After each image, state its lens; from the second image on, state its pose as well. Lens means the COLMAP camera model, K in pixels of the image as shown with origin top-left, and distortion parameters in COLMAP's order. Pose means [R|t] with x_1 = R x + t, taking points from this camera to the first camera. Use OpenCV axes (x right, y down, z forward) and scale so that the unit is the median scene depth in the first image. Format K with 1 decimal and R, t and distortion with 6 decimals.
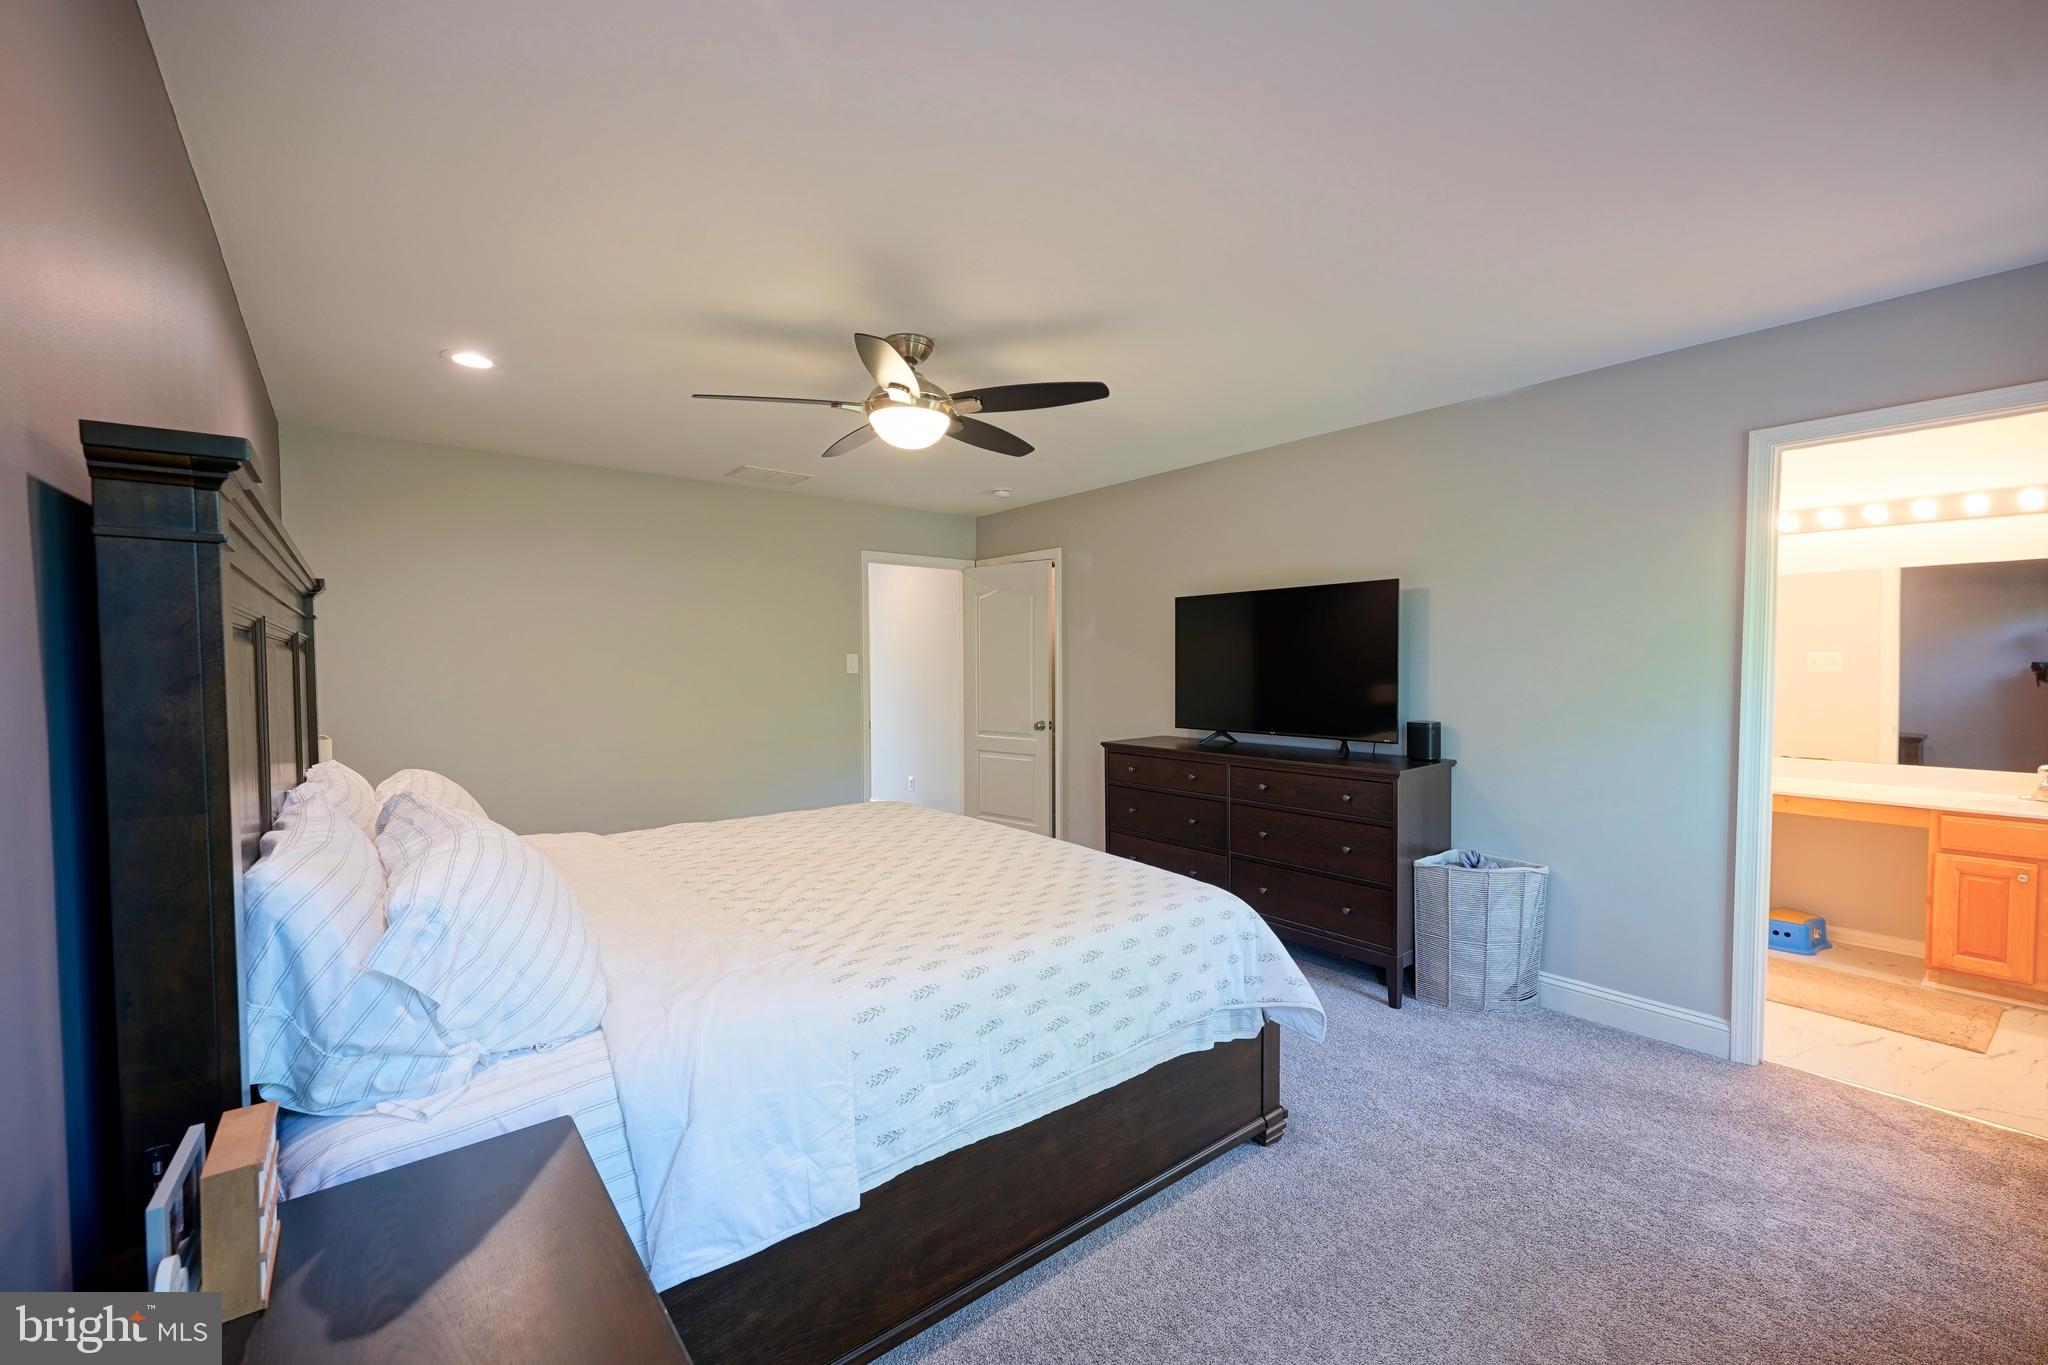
lens RADIAL K [[821.4, 0, 1041.5], [0, 821.4, 685.2], [0, 0, 1]] dist [0.000167, -0.000279]
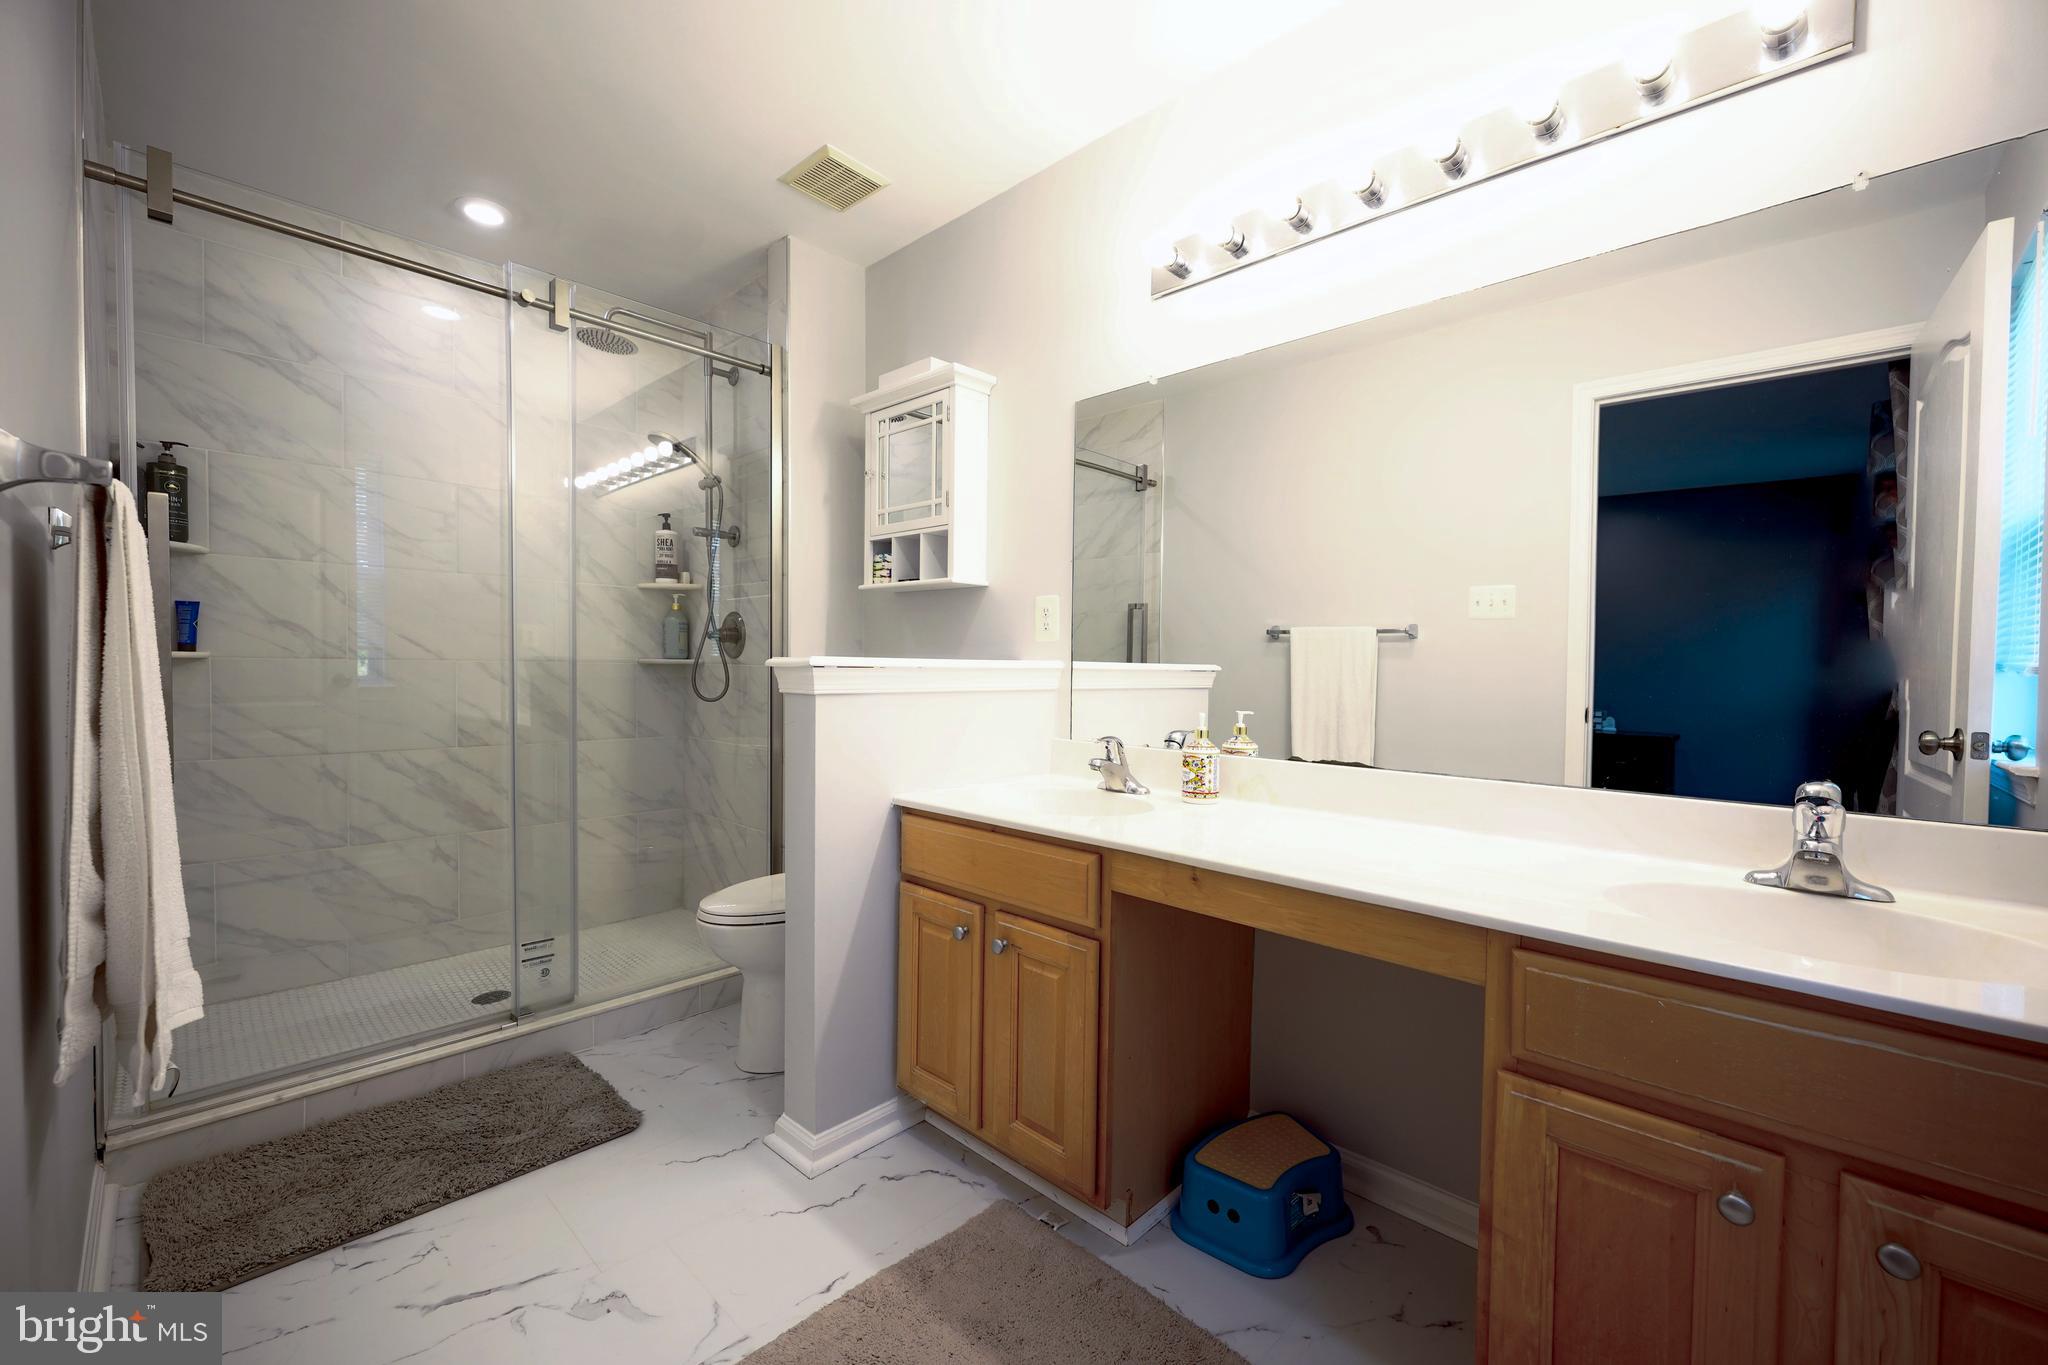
lens RADIAL K [[821.4, 0, 1032.5], [0, 821.4, 679.1], [0, 0, 1]] dist [0.000167, -0.000279]
pose [[0.992616, 0.012709, 0.120630, 0.871165], [-0.011389, 0.999867, -0.011633, 0.061632], [-0.120762, 0.010173, 0.992629, 0.709403]]
